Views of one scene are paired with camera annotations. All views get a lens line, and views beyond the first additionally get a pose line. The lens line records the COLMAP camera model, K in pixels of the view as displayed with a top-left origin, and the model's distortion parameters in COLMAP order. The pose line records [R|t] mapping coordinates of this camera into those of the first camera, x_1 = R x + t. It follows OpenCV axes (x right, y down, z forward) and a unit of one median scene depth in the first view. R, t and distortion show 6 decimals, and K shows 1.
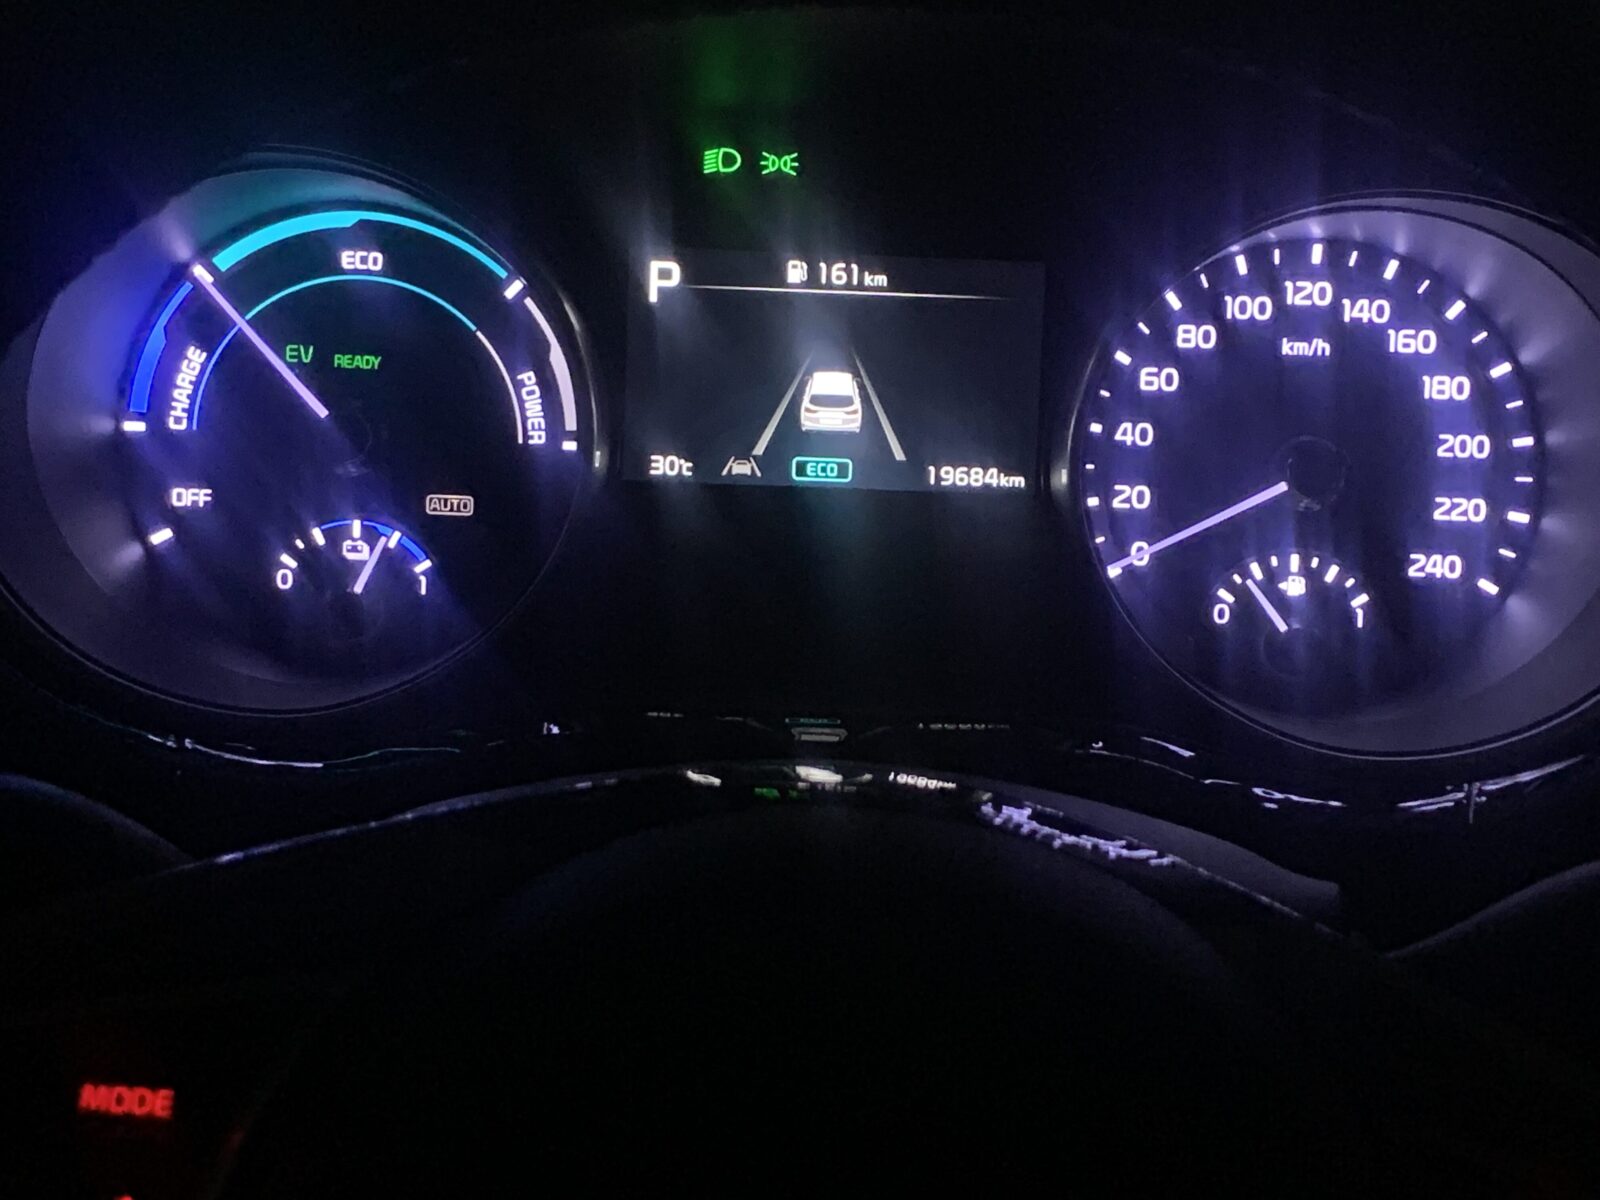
lens RADIAL K [[2973.5, 0, 822.5], [0, 2973.5, 661.4], [0, 0, 1]] dist [0.106798, 0.000000]
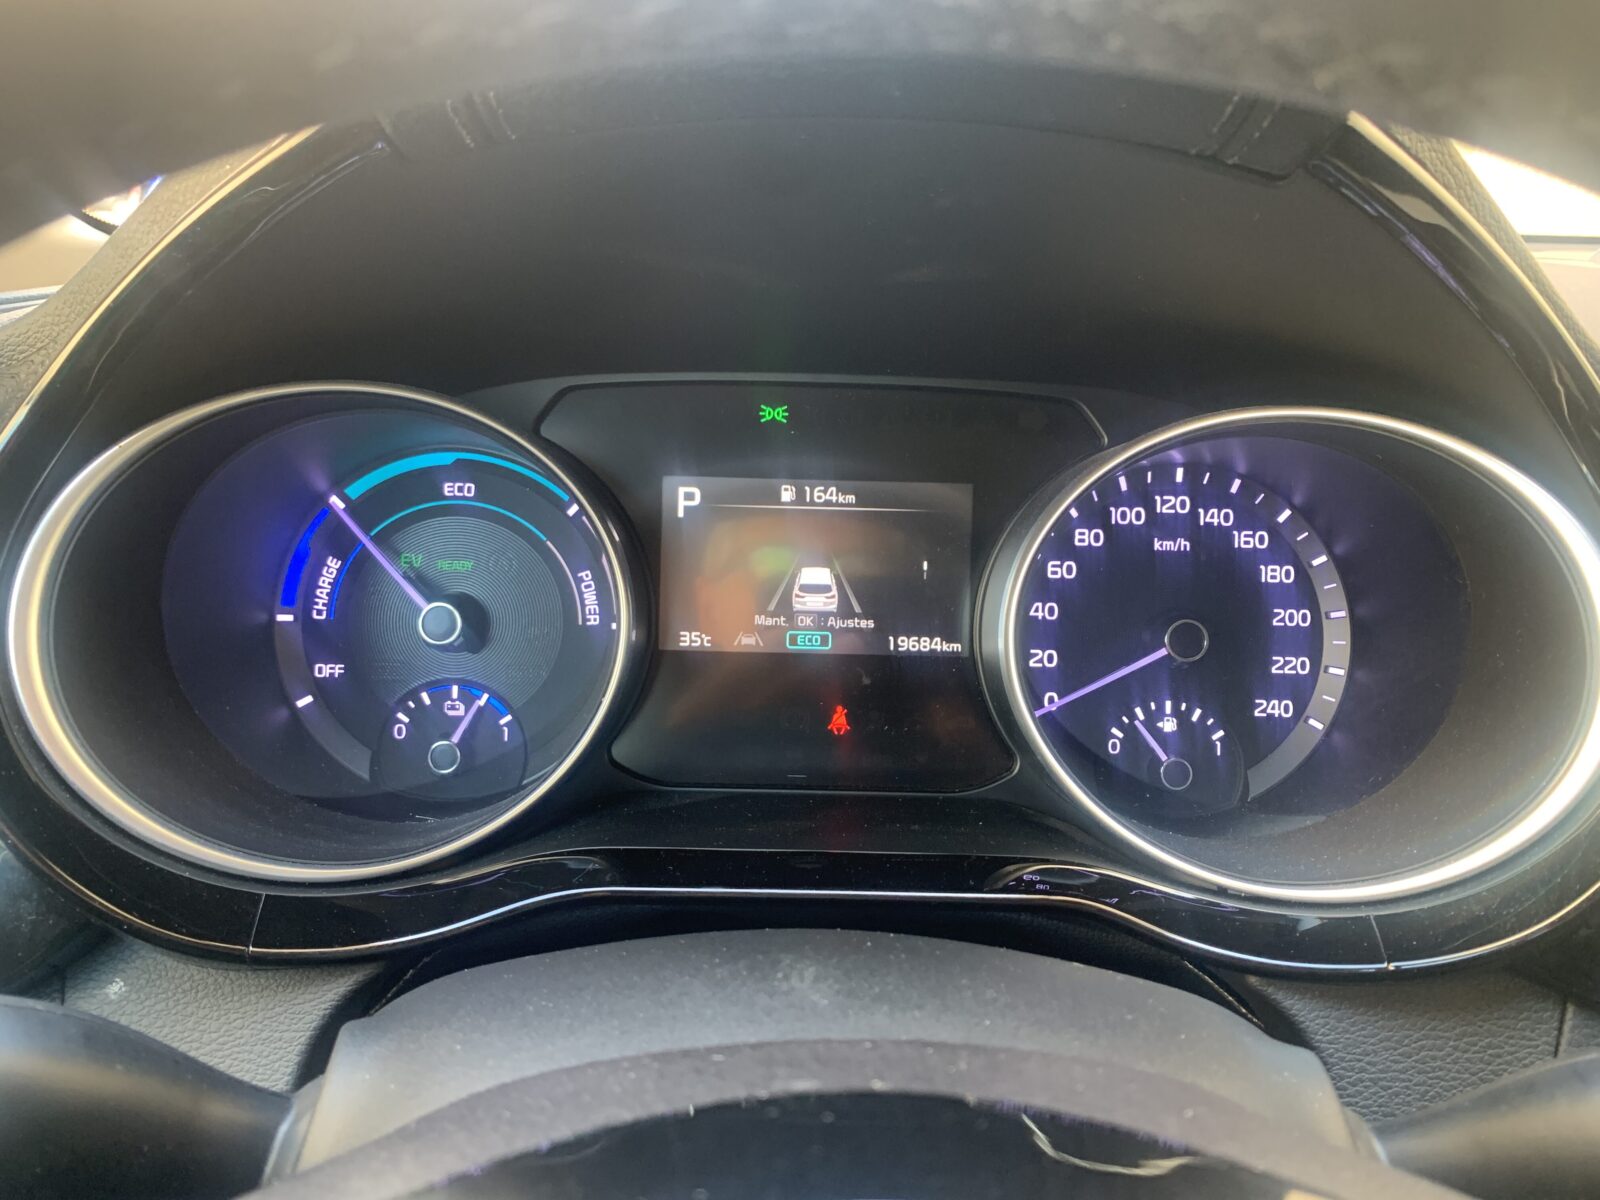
lens RADIAL K [[1278.7, 0, 808.0], [0, 1278.7, 578.4], [0, 0, 1]] dist [0.025929, -0.042327]
pose [[0.999818, -0.014112, 0.012869, -0.007505], [0.015082, 0.996787, -0.078669, -0.047683], [-0.011718, 0.078848, 0.996818, 0.432827]]
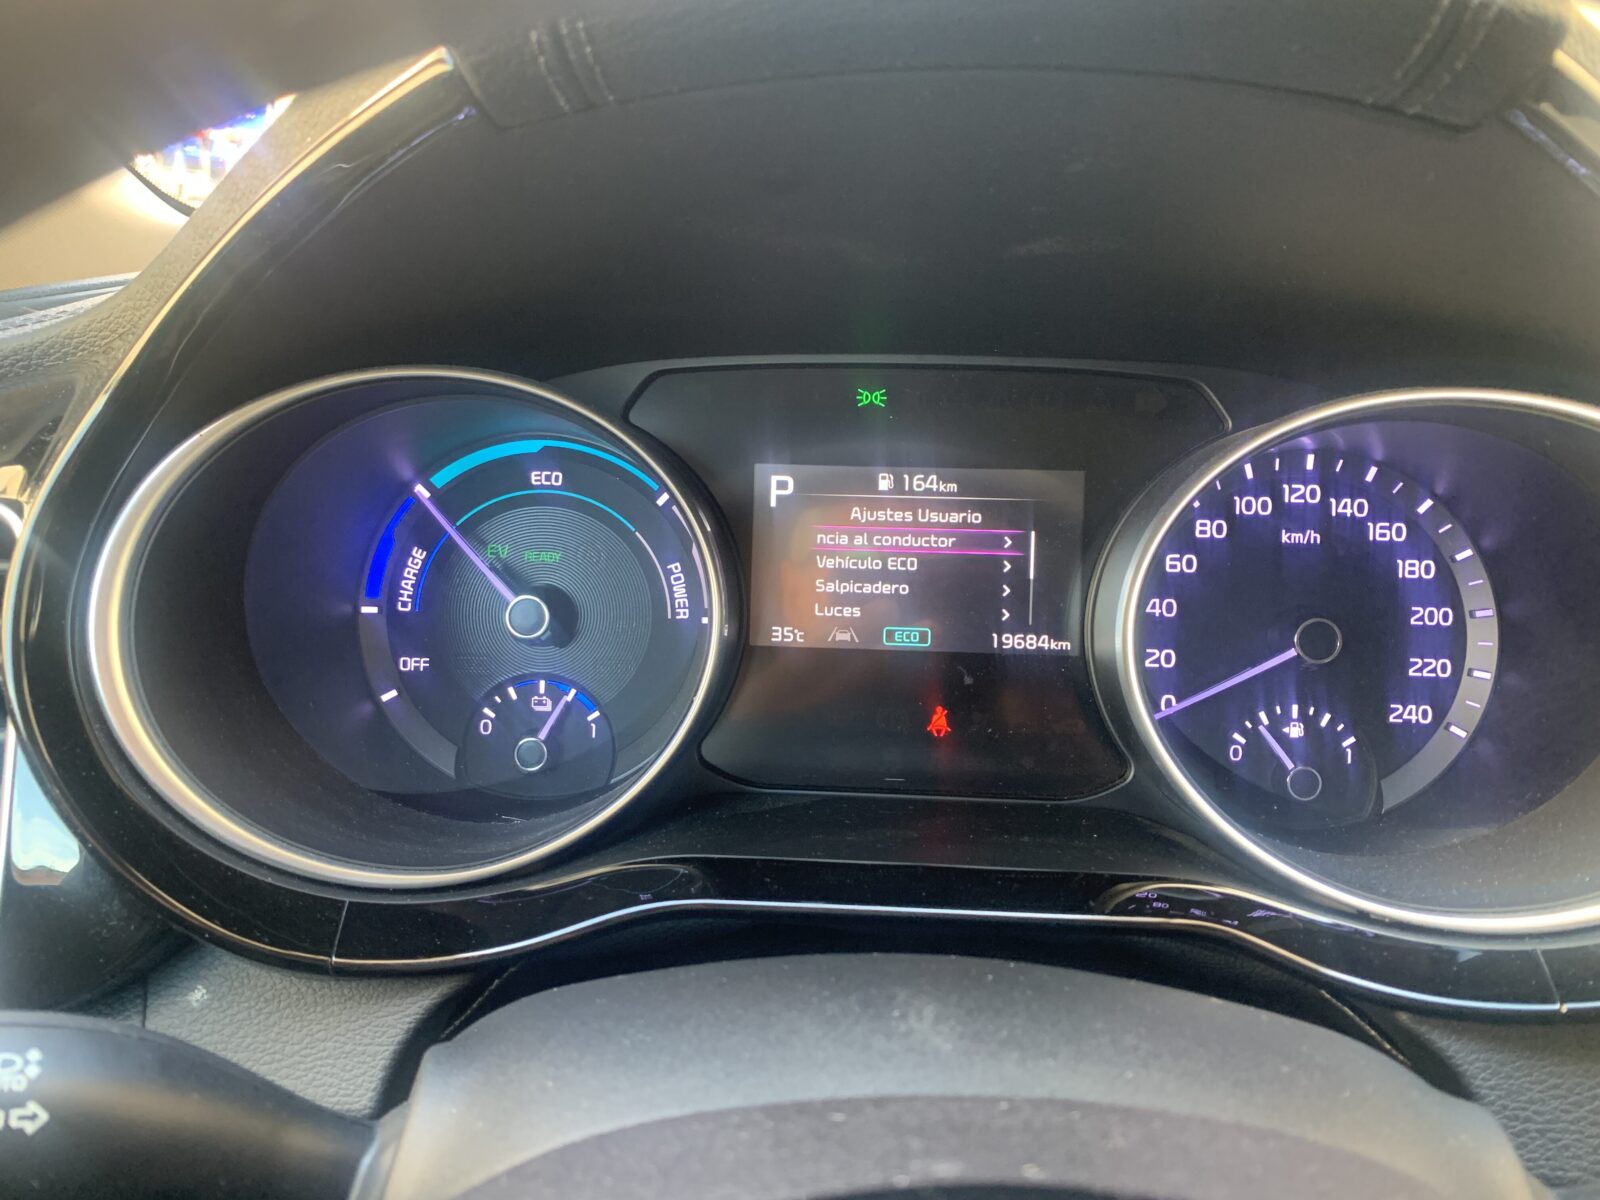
lens RADIAL K [[1278.7, 0, 801.9], [0, 1278.7, 576.1], [0, 0, 1]] dist [0.025929, -0.042327]
pose [[0.998677, -0.009701, -0.050491, -0.017345], [0.006217, 0.997617, -0.068711, -0.053668], [0.051037, 0.068306, 0.996358, 0.459533]]
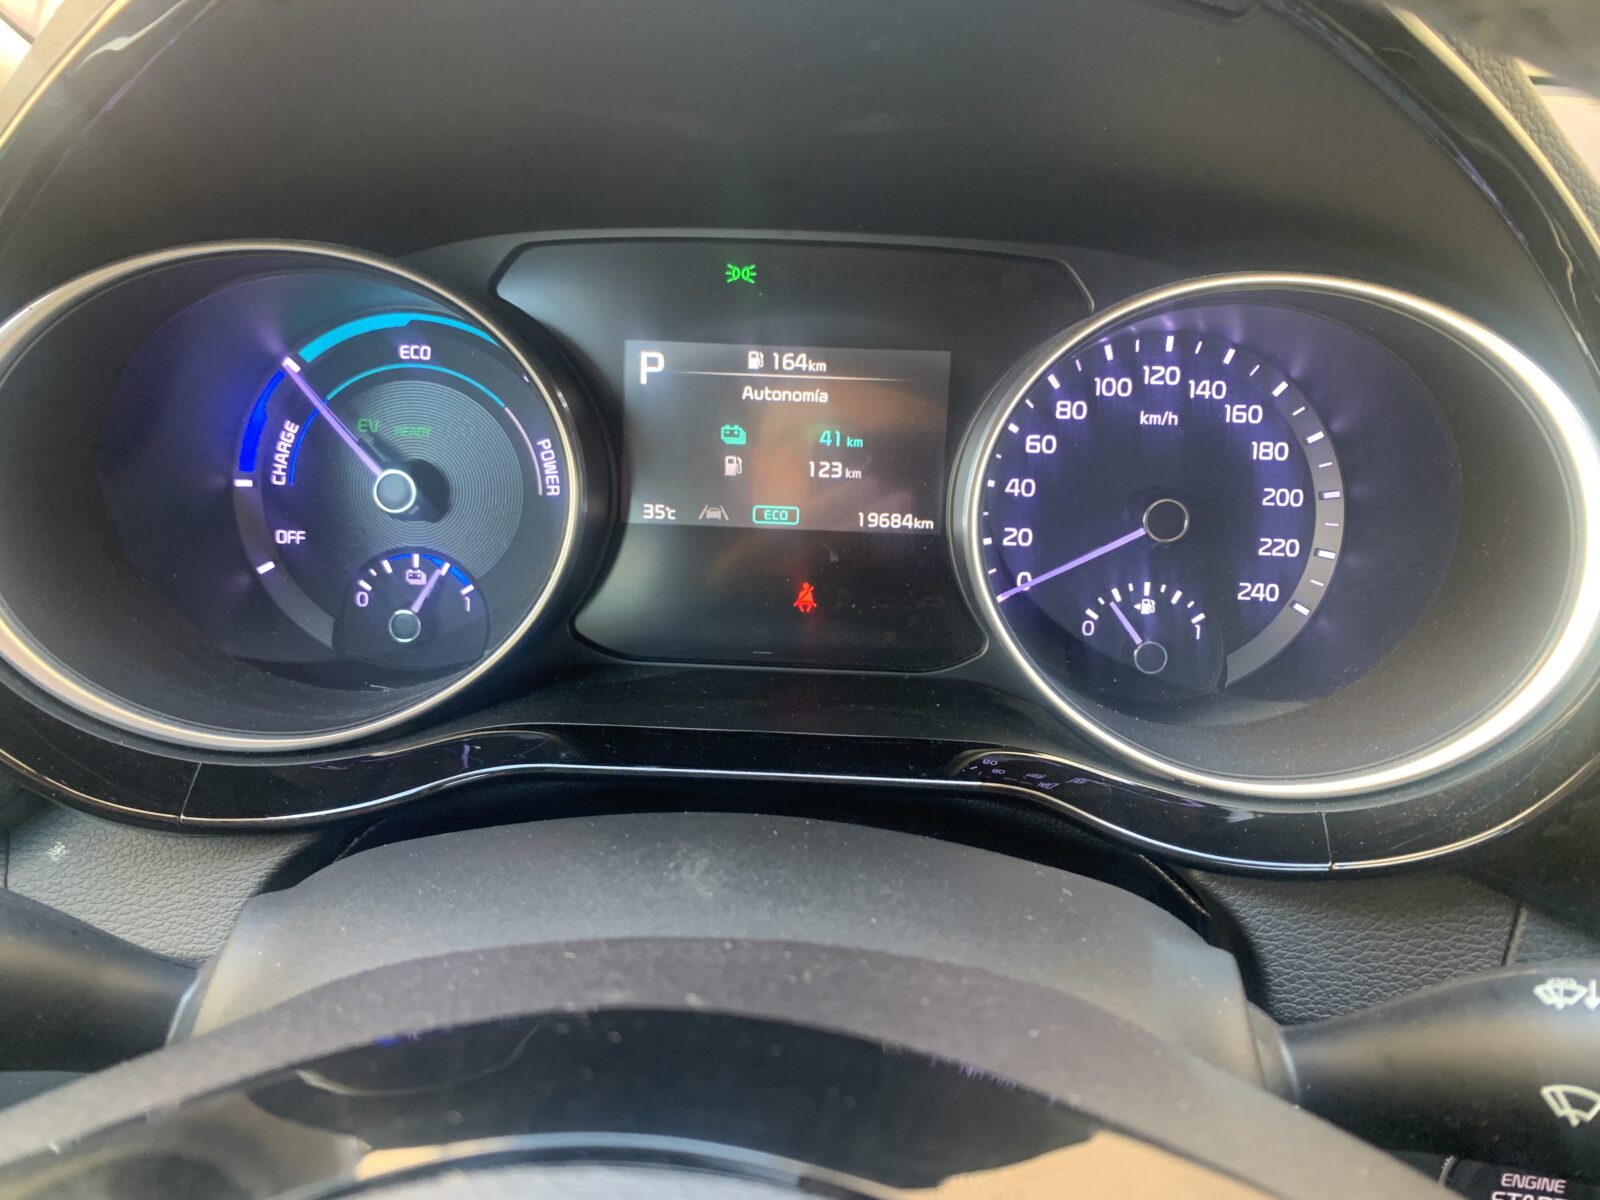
lens RADIAL K [[1278.7, 0, 796.1], [0, 1278.7, 592.3], [0, 0, 1]] dist [0.025929, -0.042327]
pose [[0.999301, 0.002216, -0.037329, 0.029546], [-0.000716, 0.999194, 0.040145, -0.053474], [0.037388, -0.040090, 0.998496, 0.450585]]
